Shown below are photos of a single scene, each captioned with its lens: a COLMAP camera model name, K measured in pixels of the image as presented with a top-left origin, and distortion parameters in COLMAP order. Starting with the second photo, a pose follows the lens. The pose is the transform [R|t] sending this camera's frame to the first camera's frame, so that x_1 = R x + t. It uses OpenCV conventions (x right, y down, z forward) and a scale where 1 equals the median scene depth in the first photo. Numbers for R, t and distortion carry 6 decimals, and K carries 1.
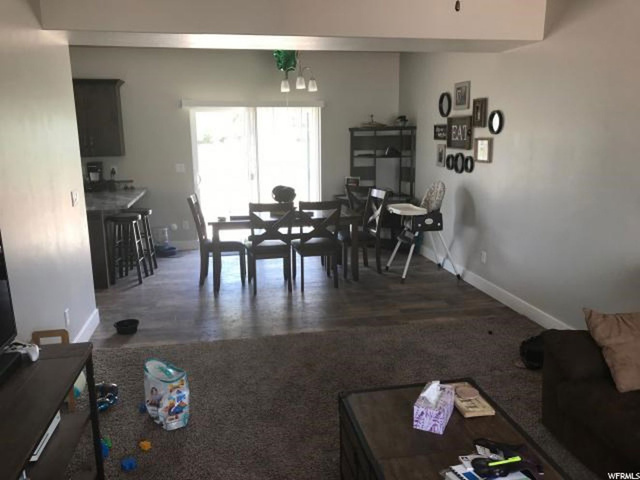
lens RADIAL K [[524.3, 0, 320.0], [0, 524.3, 240.0], [0, 0, 1]] dist [0.002669, 0.002948]
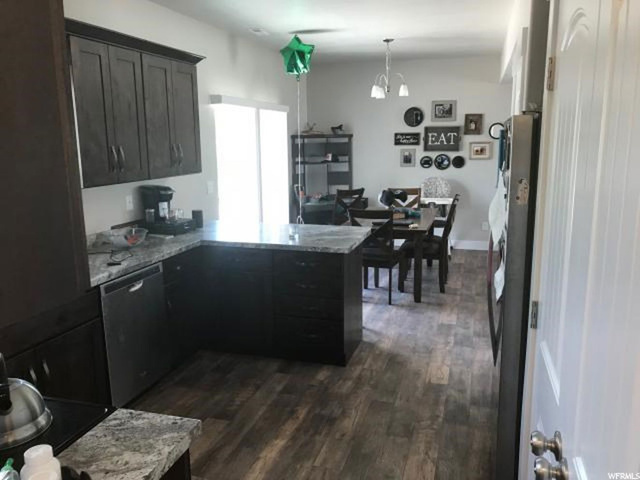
lens RADIAL K [[524.3, 0, 320.0], [0, 524.3, 240.0], [0, 0, 1]] dist [0.002669, 0.002948]
pose [[0.462427, -0.160035, 0.872095, -0.949702], [0.185683, 0.979246, 0.081240, -0.110835], [-0.866997, 0.124366, 0.482545, 0.609217]]
